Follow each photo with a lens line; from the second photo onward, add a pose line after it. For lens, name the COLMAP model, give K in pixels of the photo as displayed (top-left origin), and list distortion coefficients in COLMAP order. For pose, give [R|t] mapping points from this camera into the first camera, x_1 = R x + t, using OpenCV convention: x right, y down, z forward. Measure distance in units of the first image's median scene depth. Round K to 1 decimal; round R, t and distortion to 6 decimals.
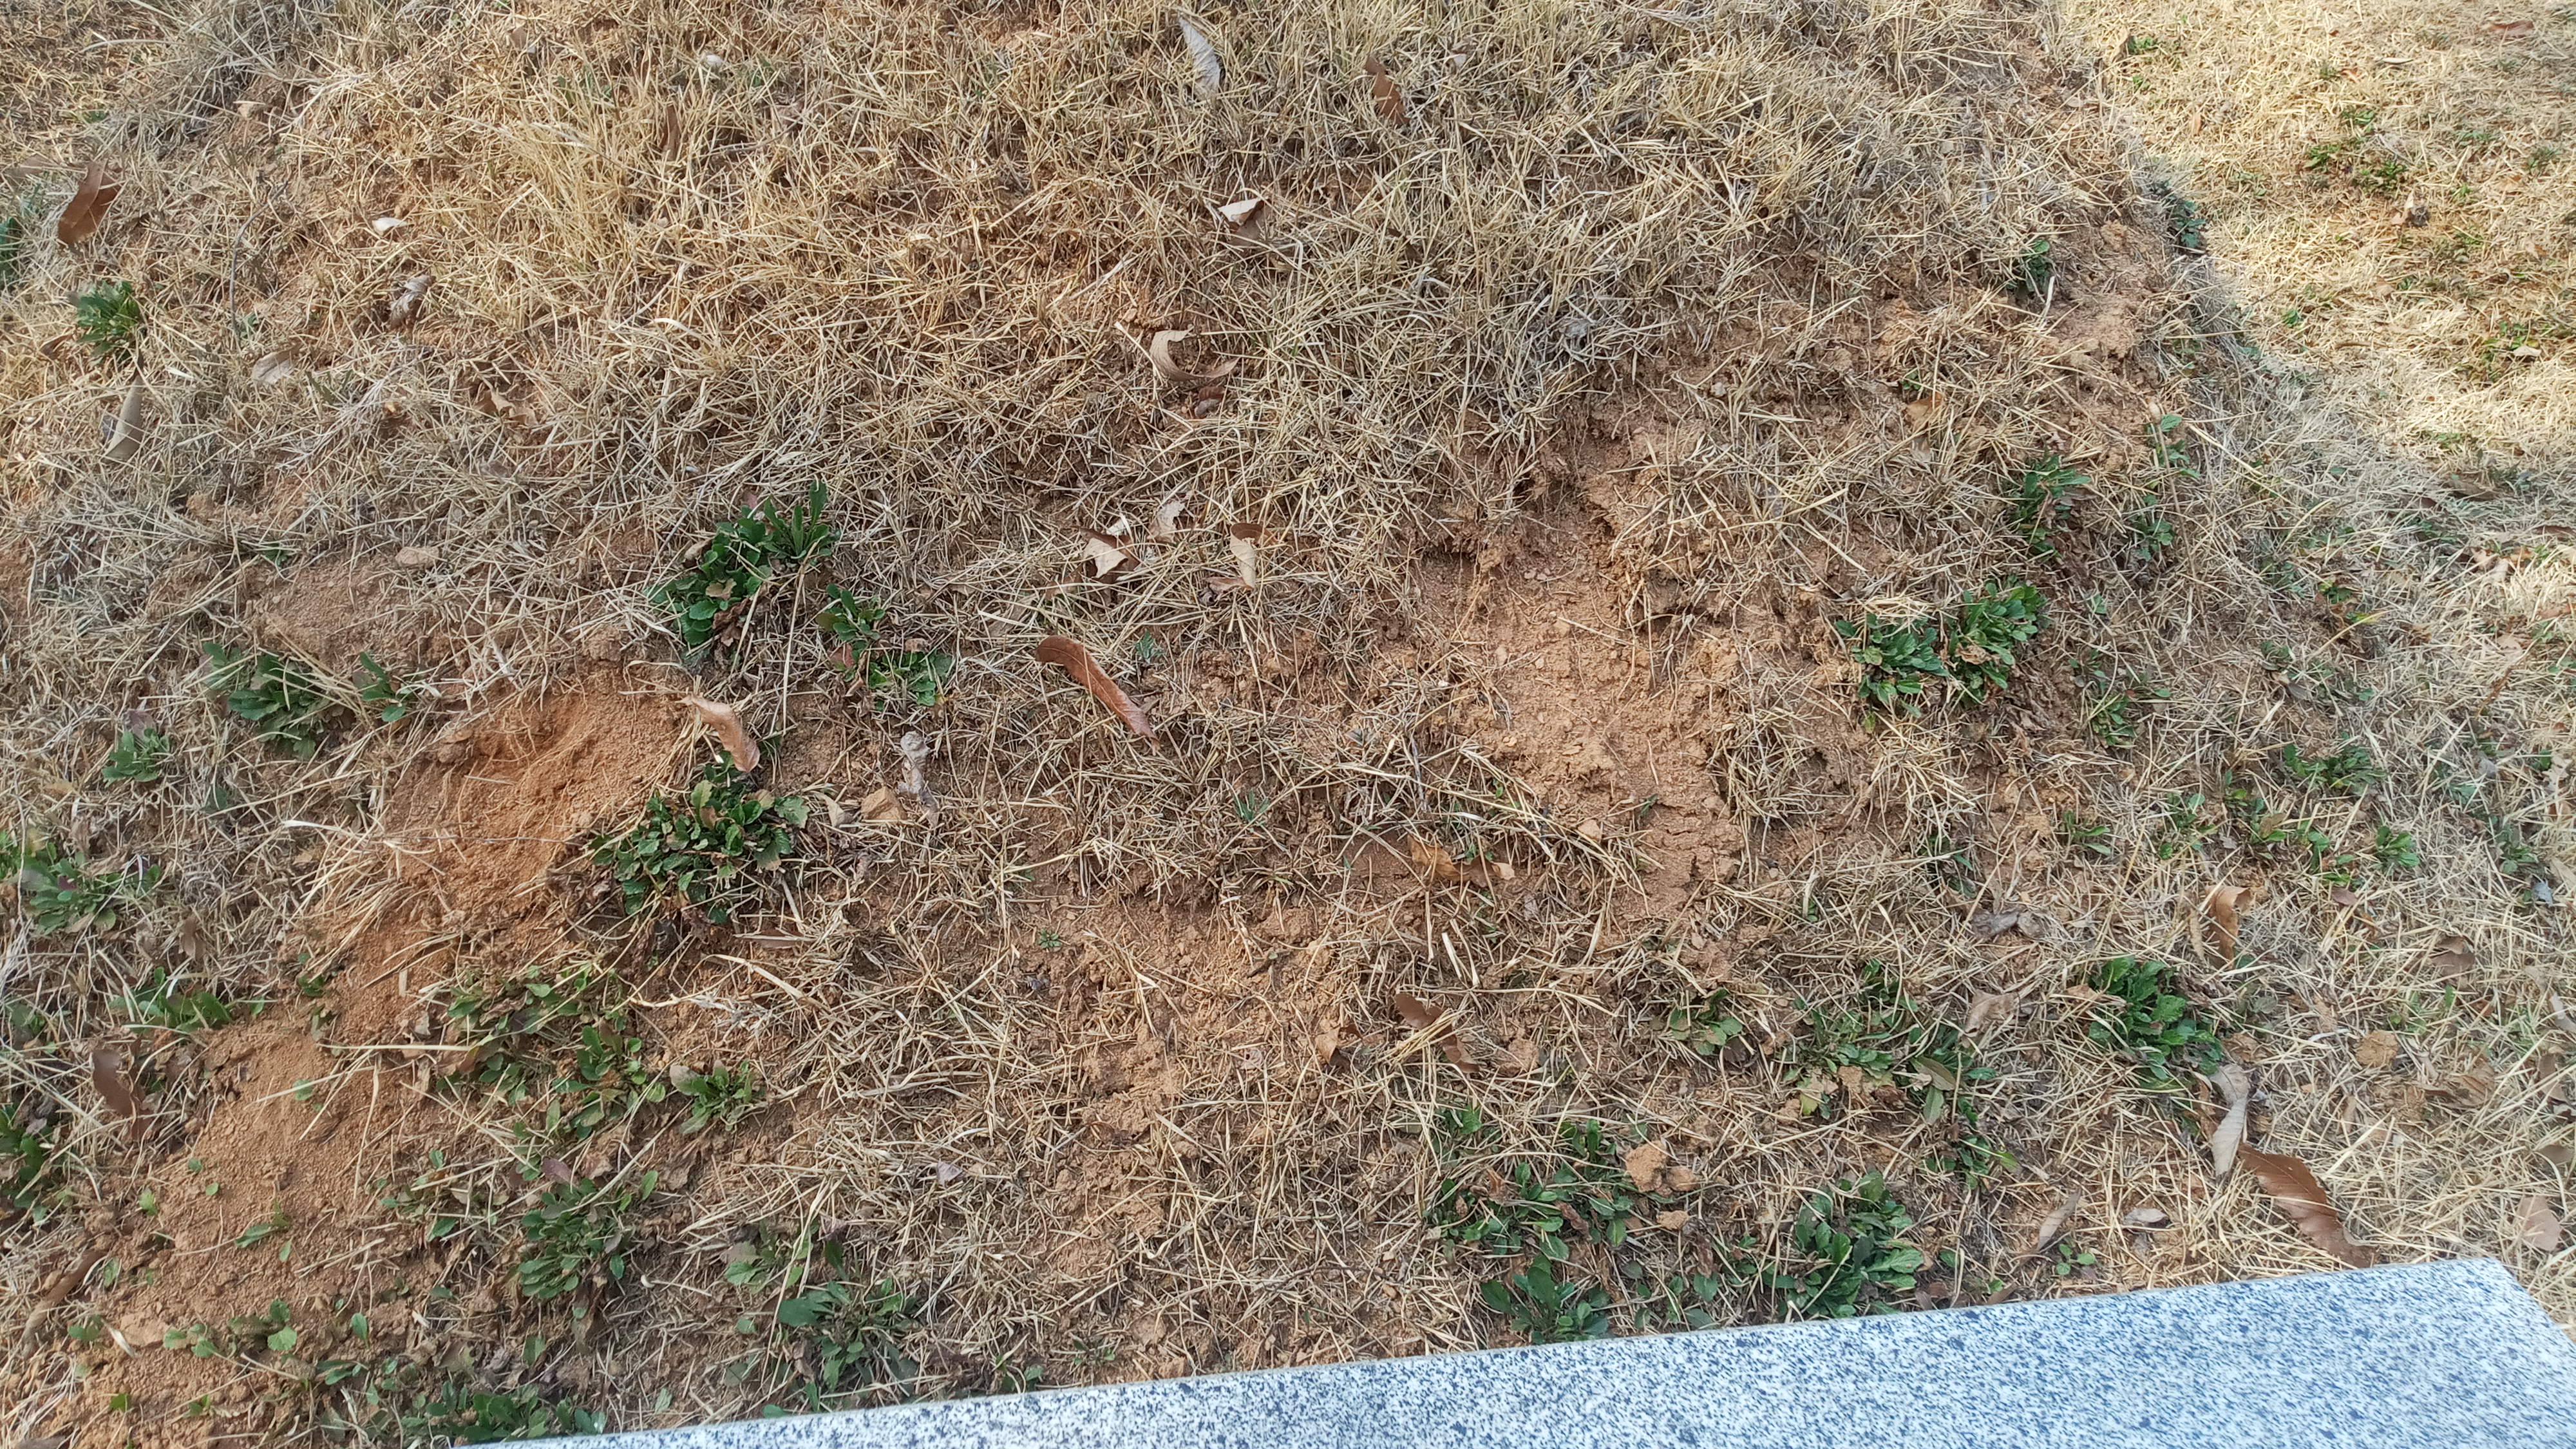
lens RADIAL K [[1974.9, 0, 1288.0], [0, 1974.9, 724.5], [0, 0, 1]] dist [0.011597, -0.001469]
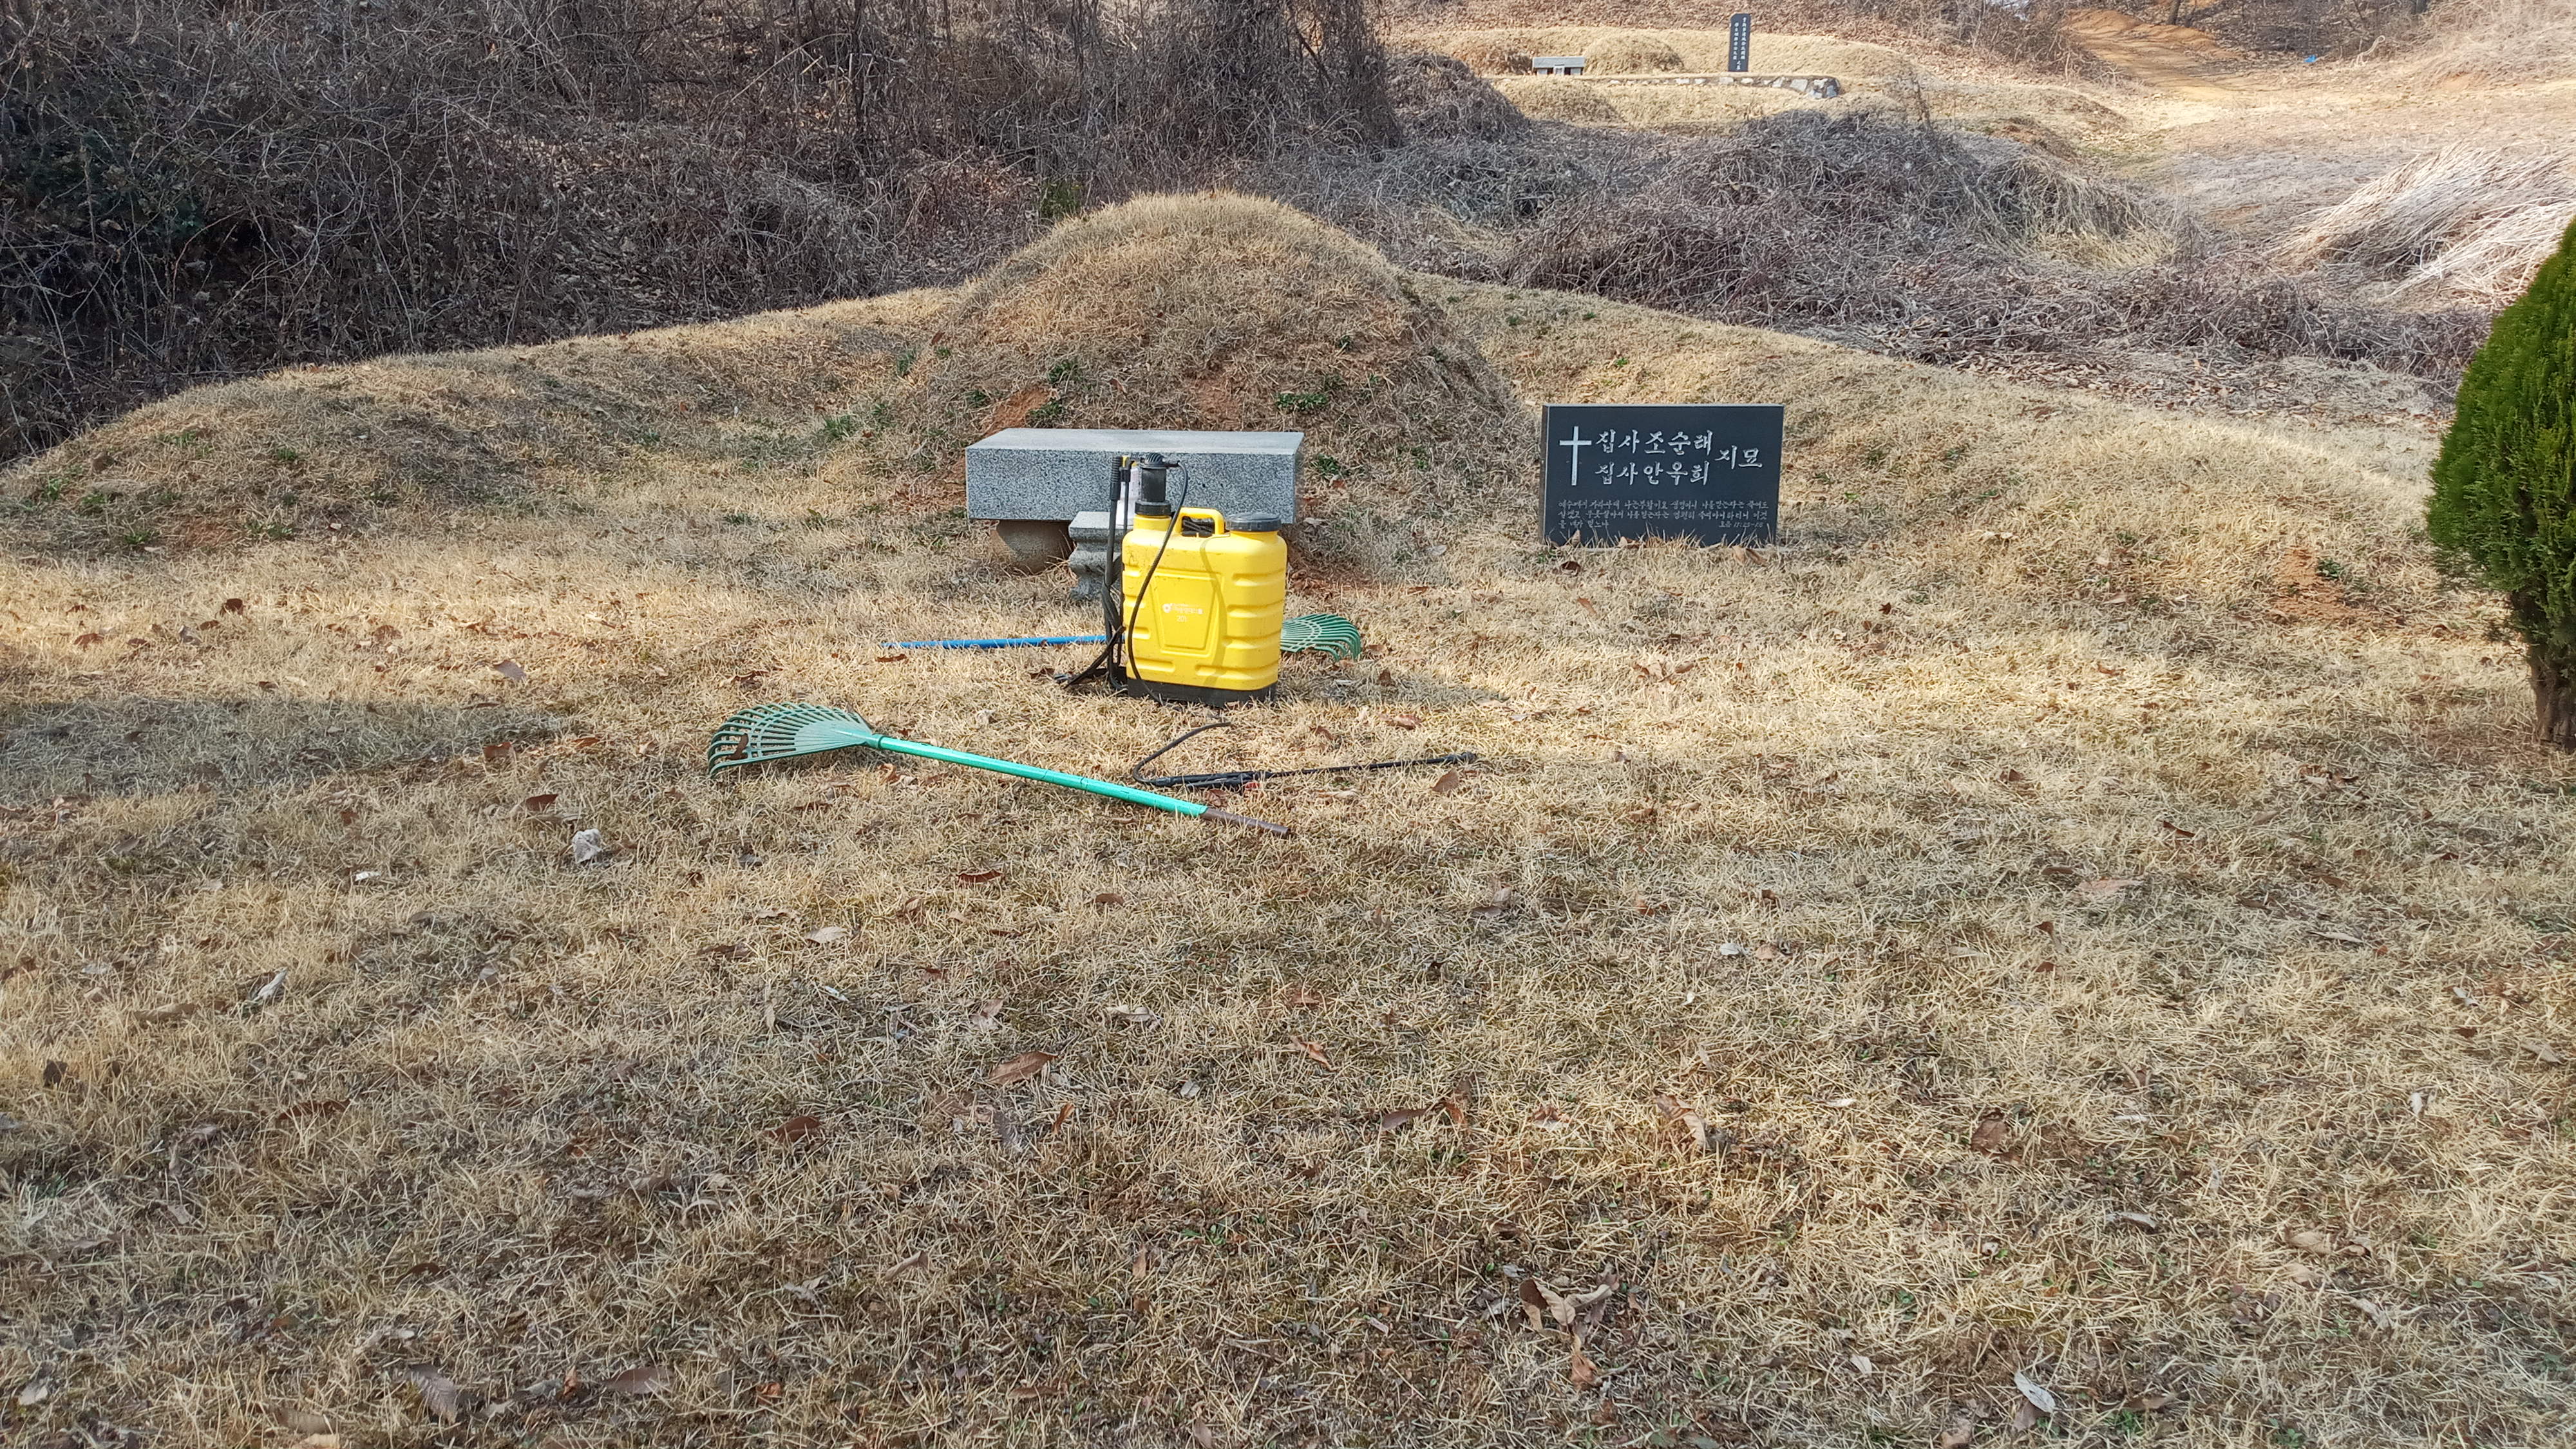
lens RADIAL K [[1974.9, 0, 1288.0], [0, 1974.9, 724.5], [0, 0, 1]] dist [0.011597, -0.001469]
pose [[0.980166, 0.024736, -0.196629, 1.392815], [-0.077311, 0.961295, -0.264451, 2.183145], [0.182477, 0.274408, 0.944141, -3.663619]]
